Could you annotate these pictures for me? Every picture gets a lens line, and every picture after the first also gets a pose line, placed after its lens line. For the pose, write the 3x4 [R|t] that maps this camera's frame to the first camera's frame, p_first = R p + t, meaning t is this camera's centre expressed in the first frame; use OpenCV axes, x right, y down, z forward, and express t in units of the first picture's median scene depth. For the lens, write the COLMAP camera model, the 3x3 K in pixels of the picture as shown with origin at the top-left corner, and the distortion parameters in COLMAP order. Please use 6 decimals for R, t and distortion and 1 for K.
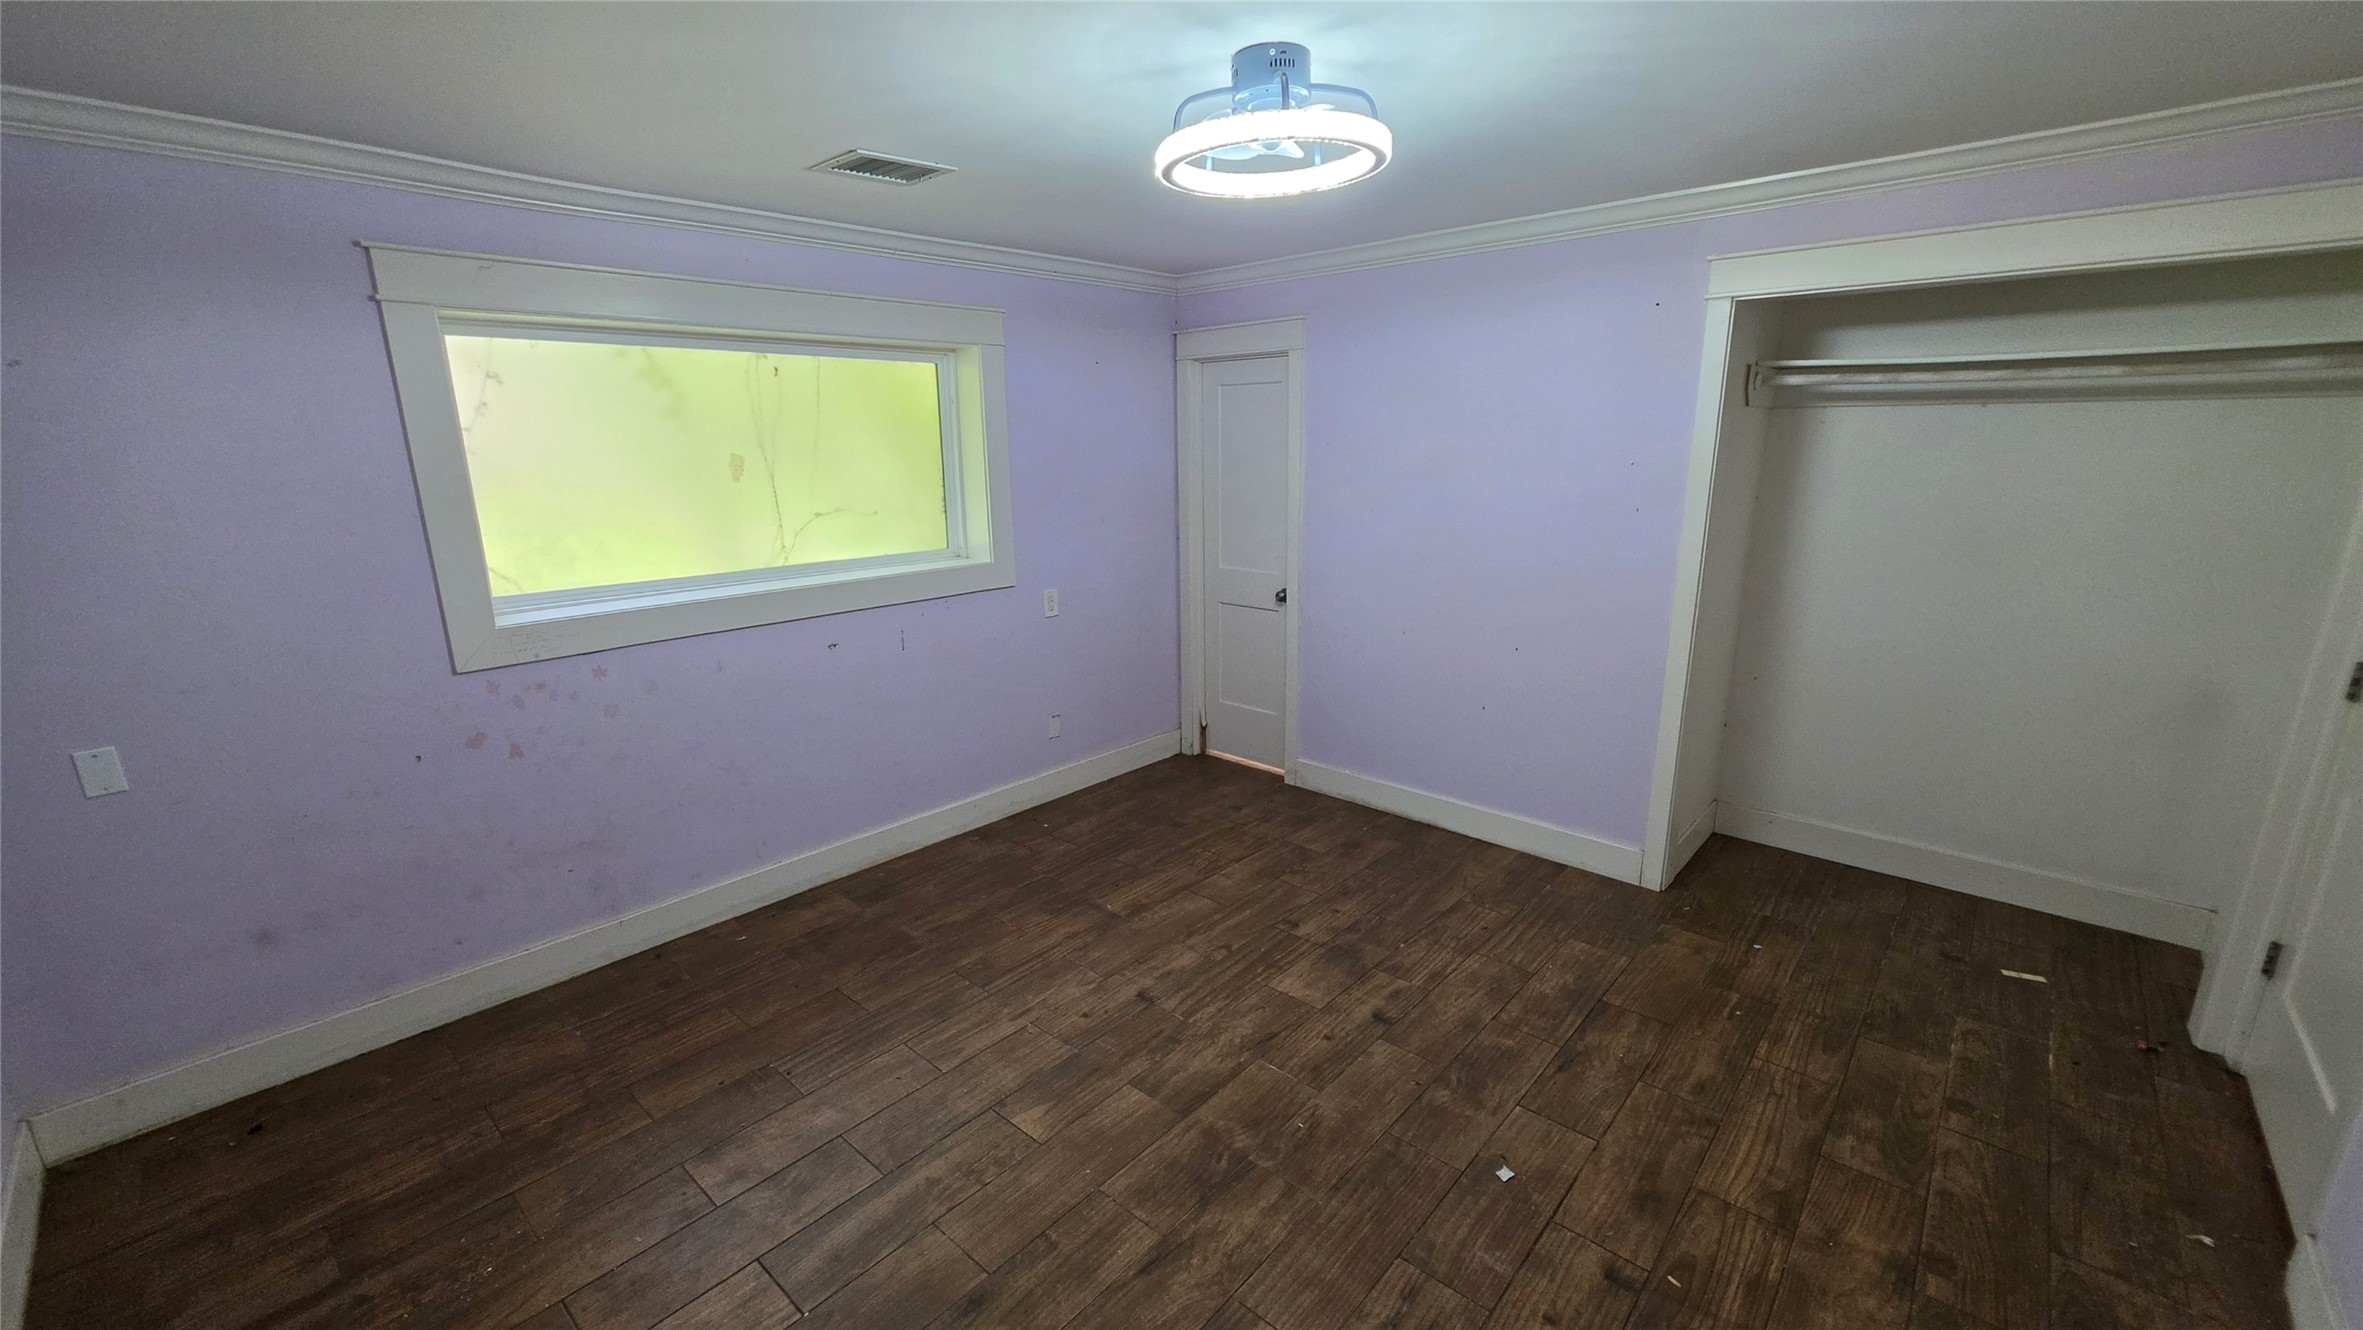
lens RADIAL K [[940.6, 0, 1189.2], [0, 940.6, 669.7], [0, 0, 1]] dist [-0.003597, 0.000595]
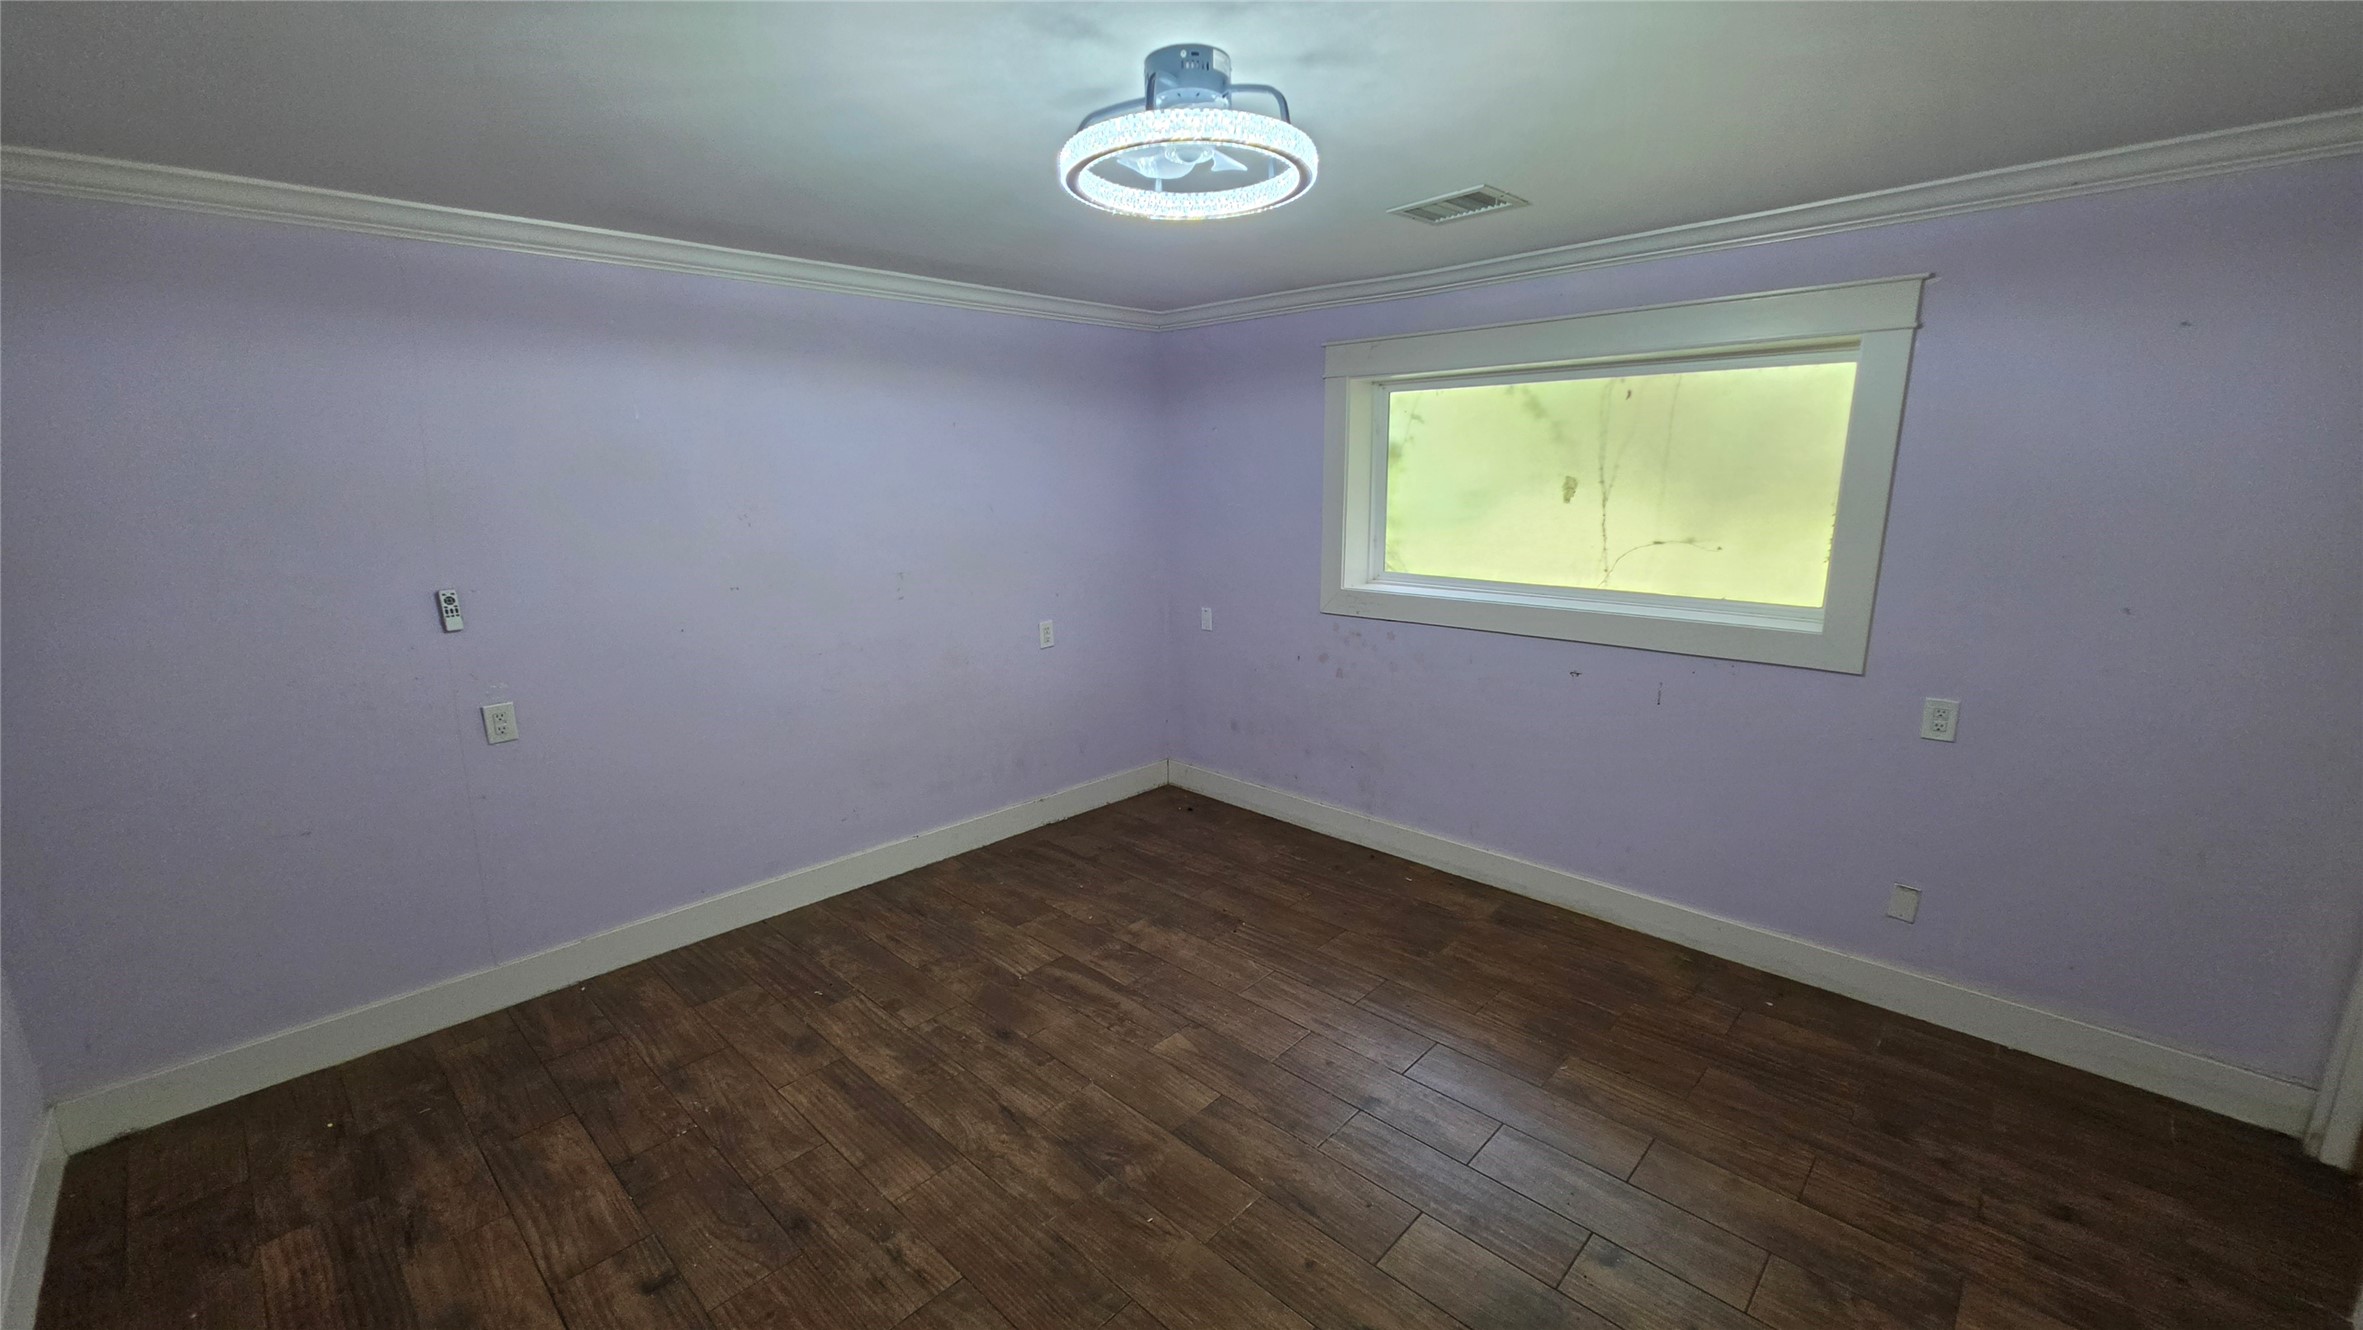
lens RADIAL K [[940.6, 0, 1189.2], [0, 940.6, 669.7], [0, 0, 1]] dist [-0.003597, 0.000595]
pose [[-0.029937, 0.221457, -0.974710, 0.815045], [-0.230137, 0.947422, 0.222325, -0.214379], [0.972698, 0.230973, 0.022603, 0.817554]]
